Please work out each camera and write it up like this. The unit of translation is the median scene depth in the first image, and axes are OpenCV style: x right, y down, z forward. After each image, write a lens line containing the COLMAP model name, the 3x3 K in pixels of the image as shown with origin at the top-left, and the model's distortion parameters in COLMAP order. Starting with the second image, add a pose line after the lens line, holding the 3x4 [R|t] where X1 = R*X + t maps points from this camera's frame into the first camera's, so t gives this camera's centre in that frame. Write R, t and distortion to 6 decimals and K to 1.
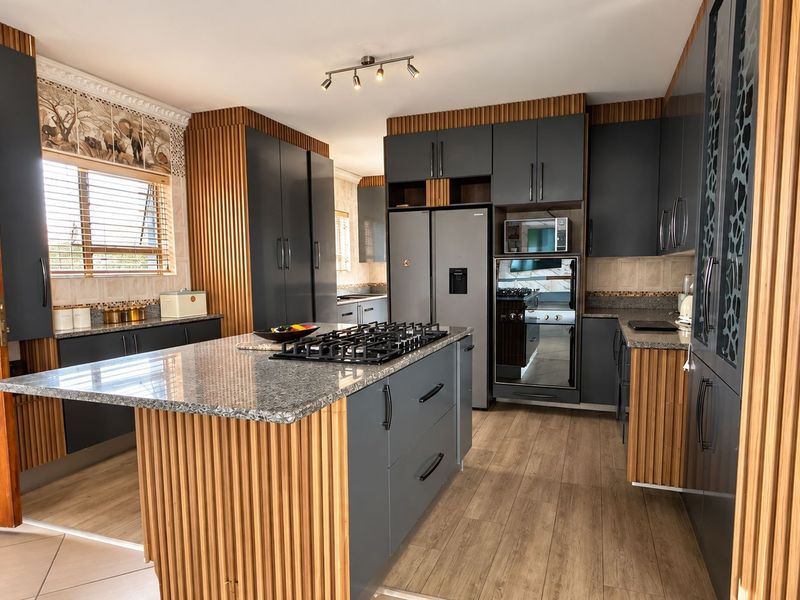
lens RADIAL K [[471.3, 0, 400.0], [0, 471.3, 300.0], [0, 0, 1]] dist [0.042094, -0.001464]
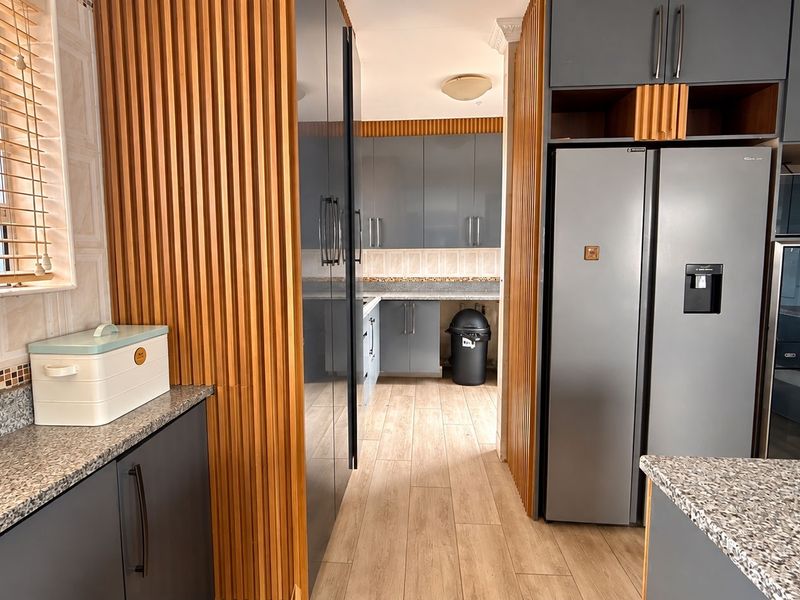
lens RADIAL K [[471.3, 0, 400.0], [0, 471.3, 300.0], [0, 0, 1]] dist [0.042094, -0.001464]
pose [[0.959975, -0.024590, 0.279006, -0.337395], [0.016123, 0.999338, 0.032604, -0.050259], [-0.279623, -0.026801, 0.959736, 0.589986]]
